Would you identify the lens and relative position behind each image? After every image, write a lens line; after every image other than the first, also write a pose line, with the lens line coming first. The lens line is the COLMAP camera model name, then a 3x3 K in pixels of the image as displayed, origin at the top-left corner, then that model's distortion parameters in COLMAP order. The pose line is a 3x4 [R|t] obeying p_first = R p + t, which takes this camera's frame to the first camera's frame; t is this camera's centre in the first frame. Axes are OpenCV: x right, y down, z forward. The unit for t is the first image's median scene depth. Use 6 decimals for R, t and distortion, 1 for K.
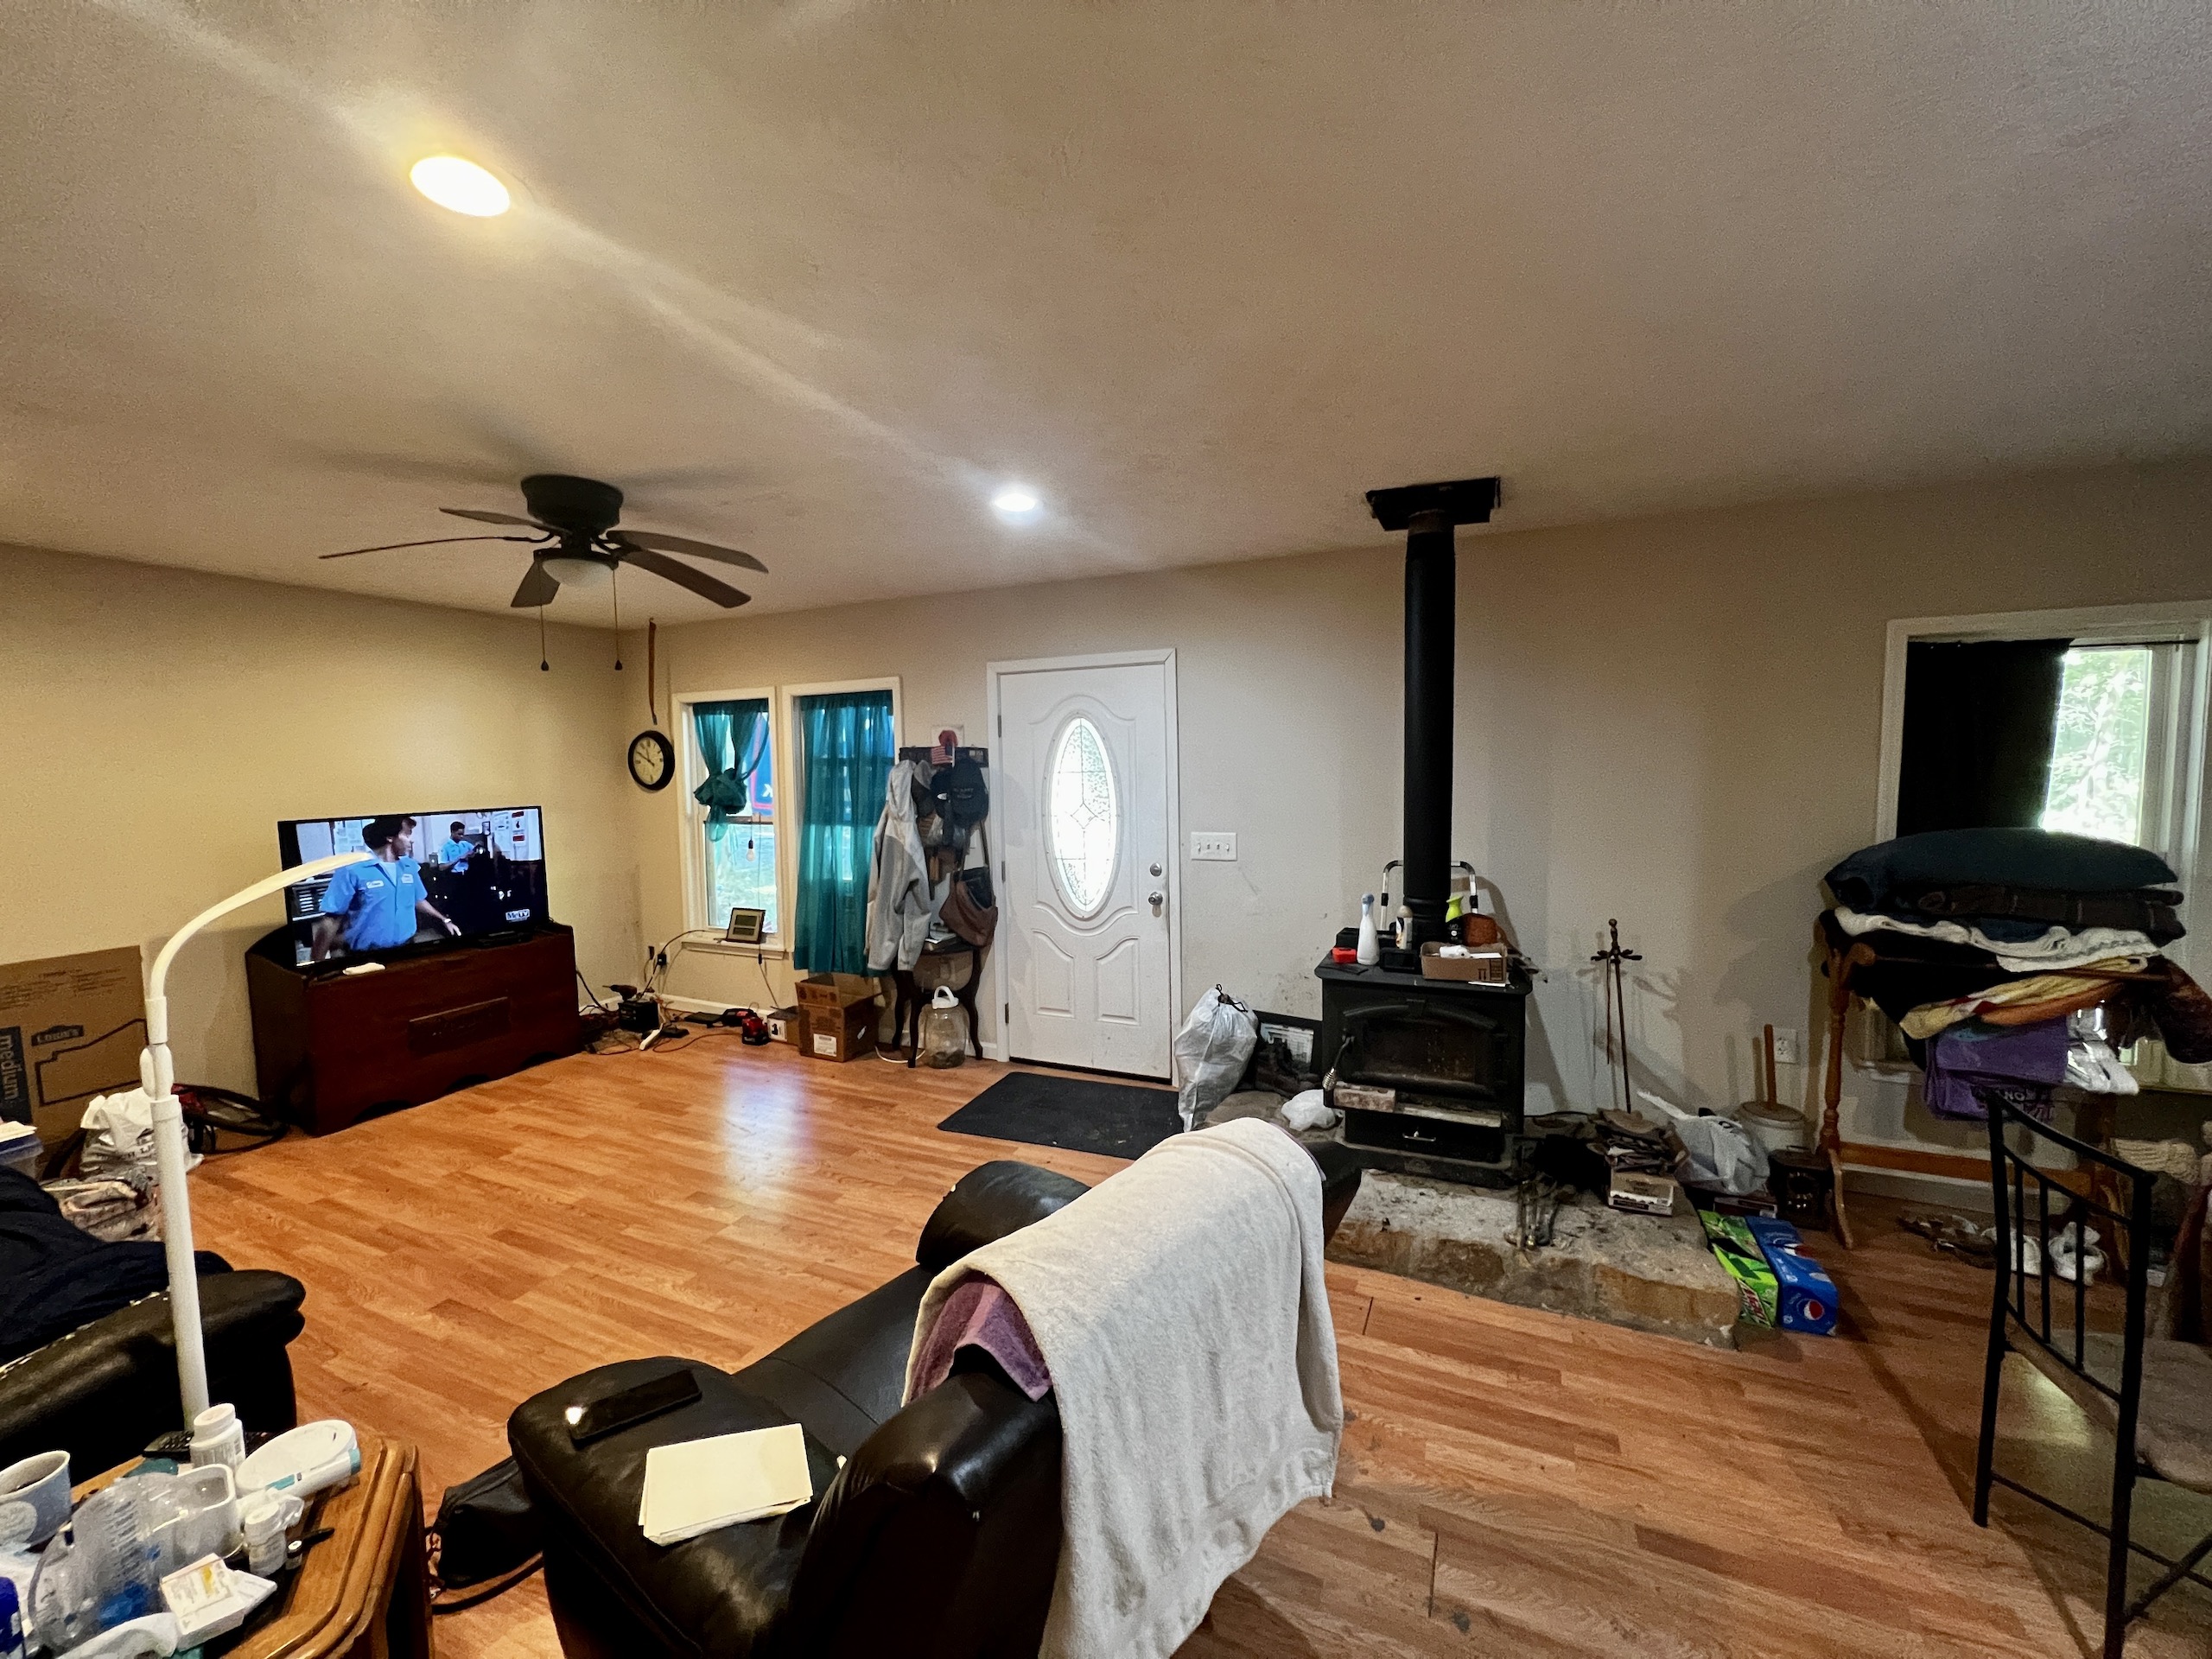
lens RADIAL K [[875.0, 0, 1106.0], [0, 875.0, 829.5], [0, 0, 1]] dist [-0.001625, -0.000506]
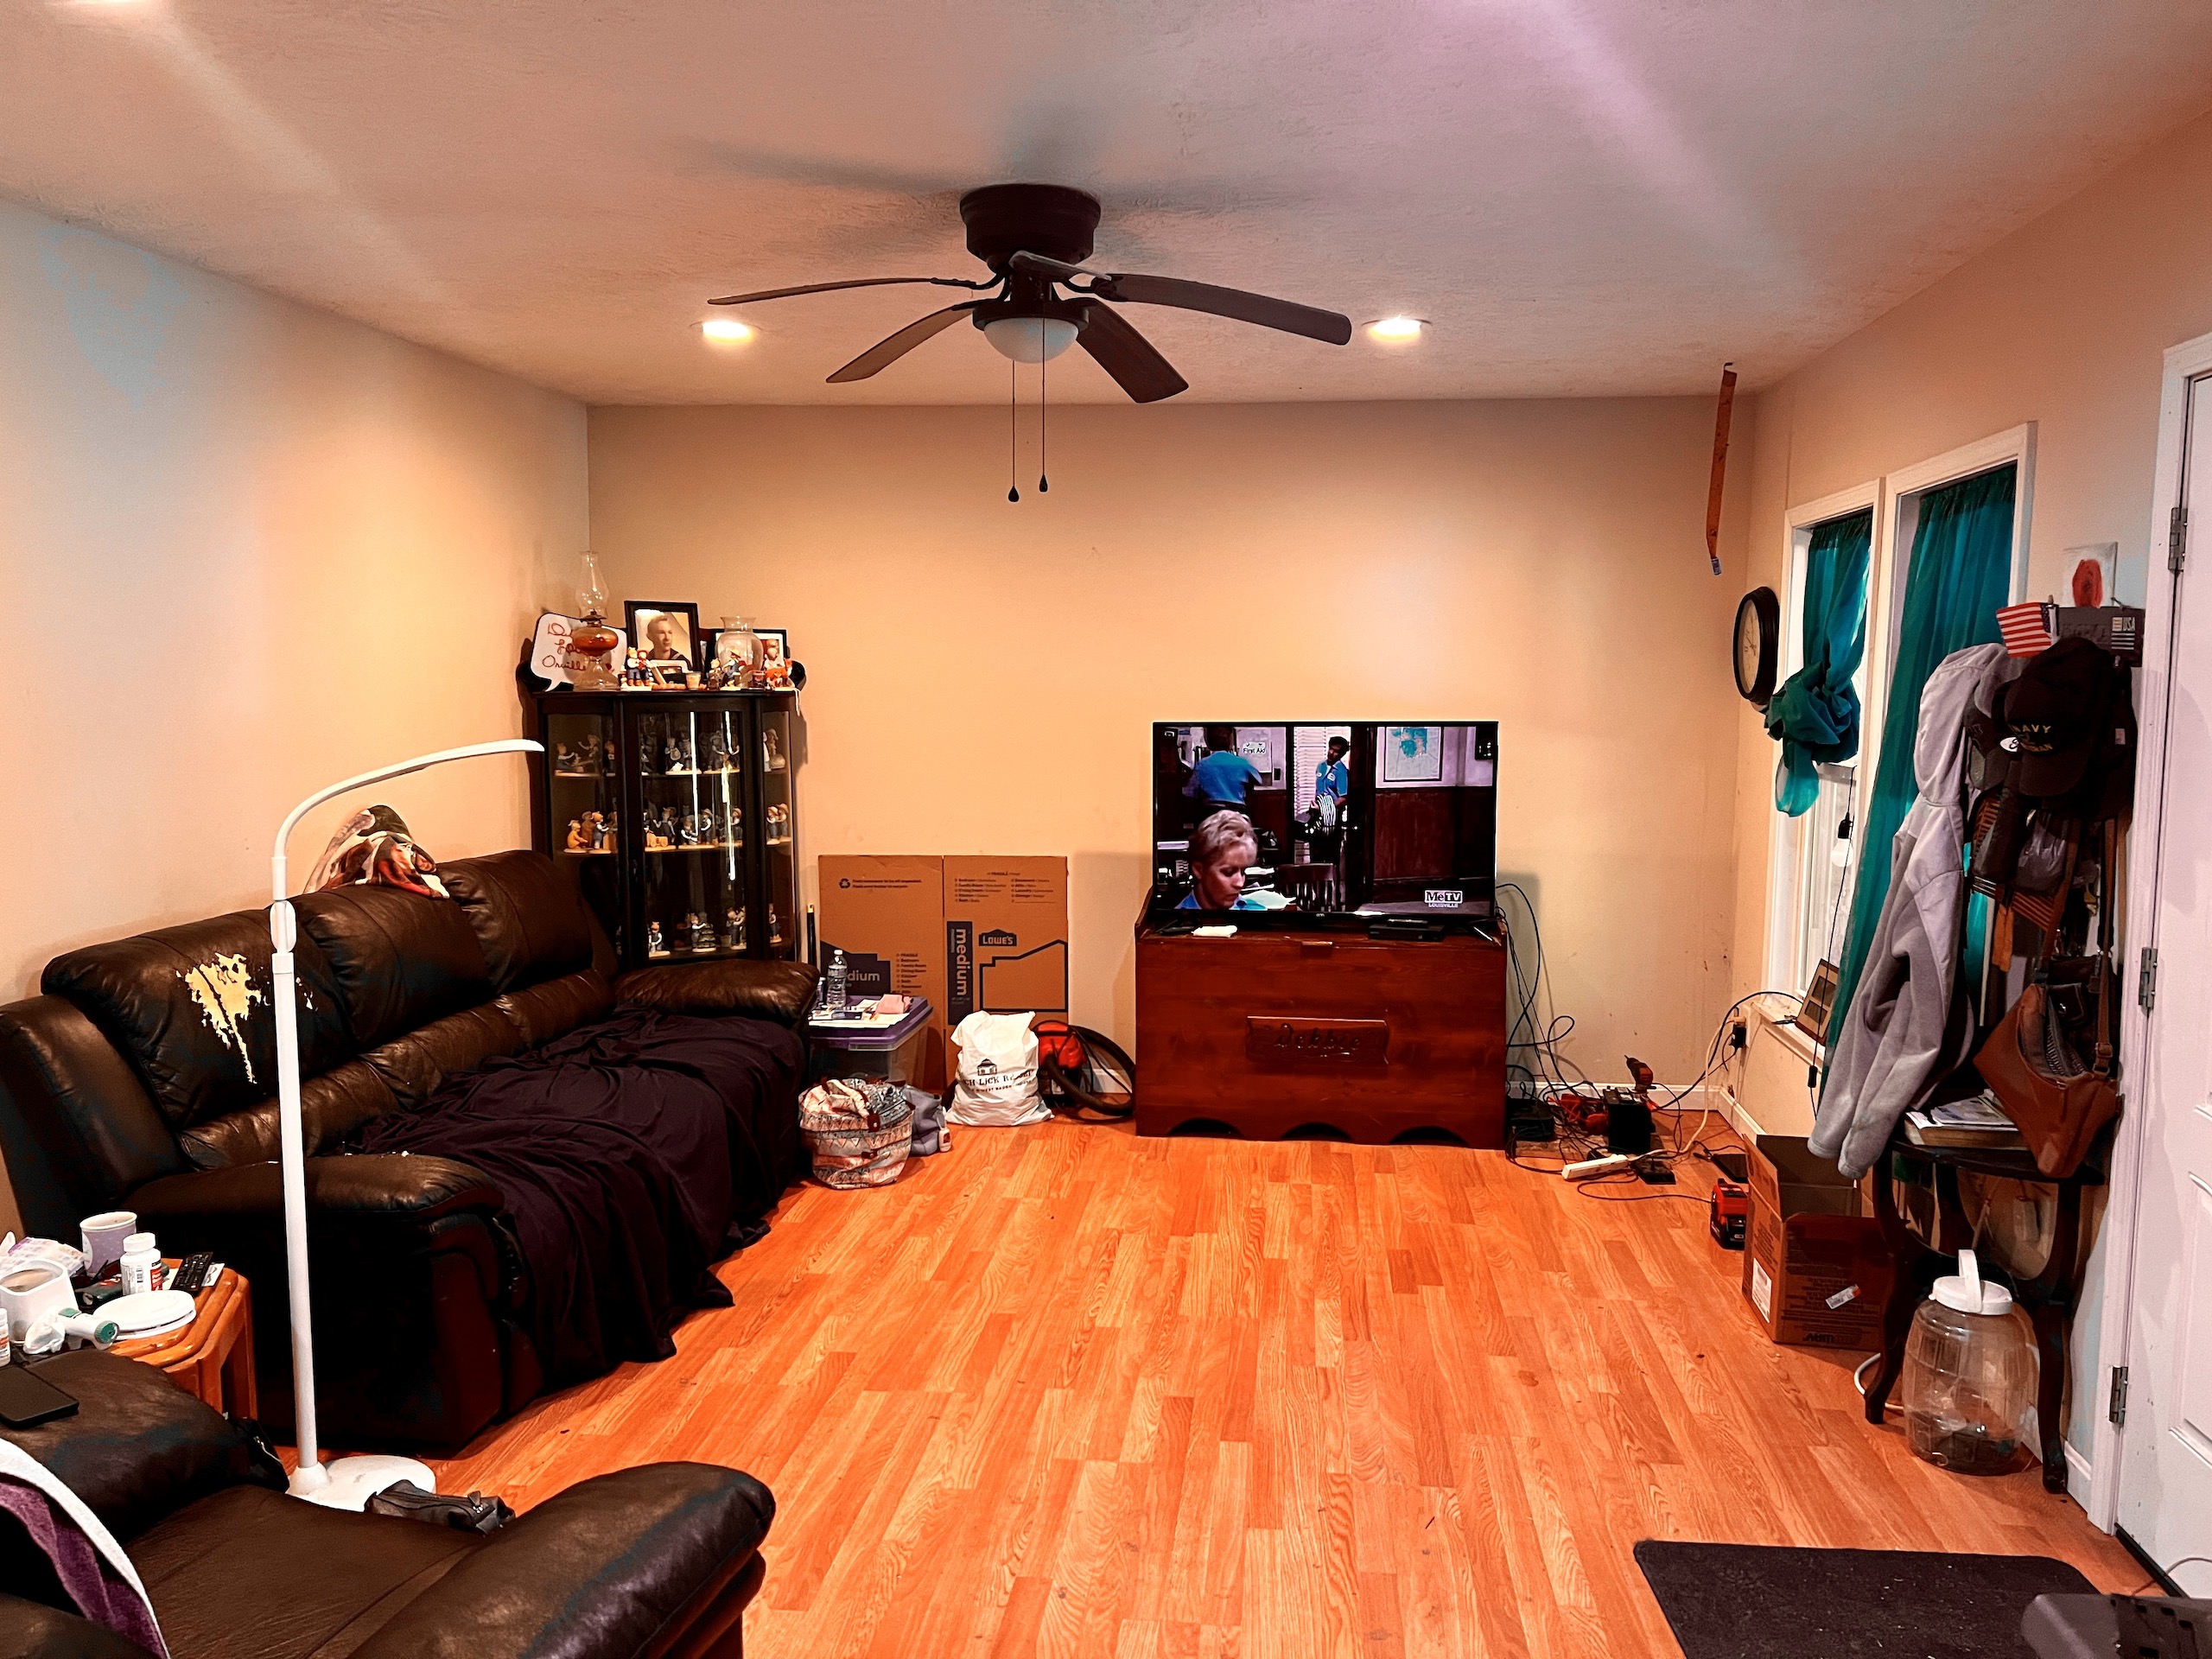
lens RADIAL K [[1659.8, 0, 1106.0], [0, 1659.8, 829.5], [0, 0, 1]] dist [-0.001931, -0.009195]
pose [[0.302354, 0.108150, -0.947041, 0.397347], [-0.083258, 0.992742, 0.086788, -0.033672], [0.949553, 0.052608, 0.309163, 0.473161]]
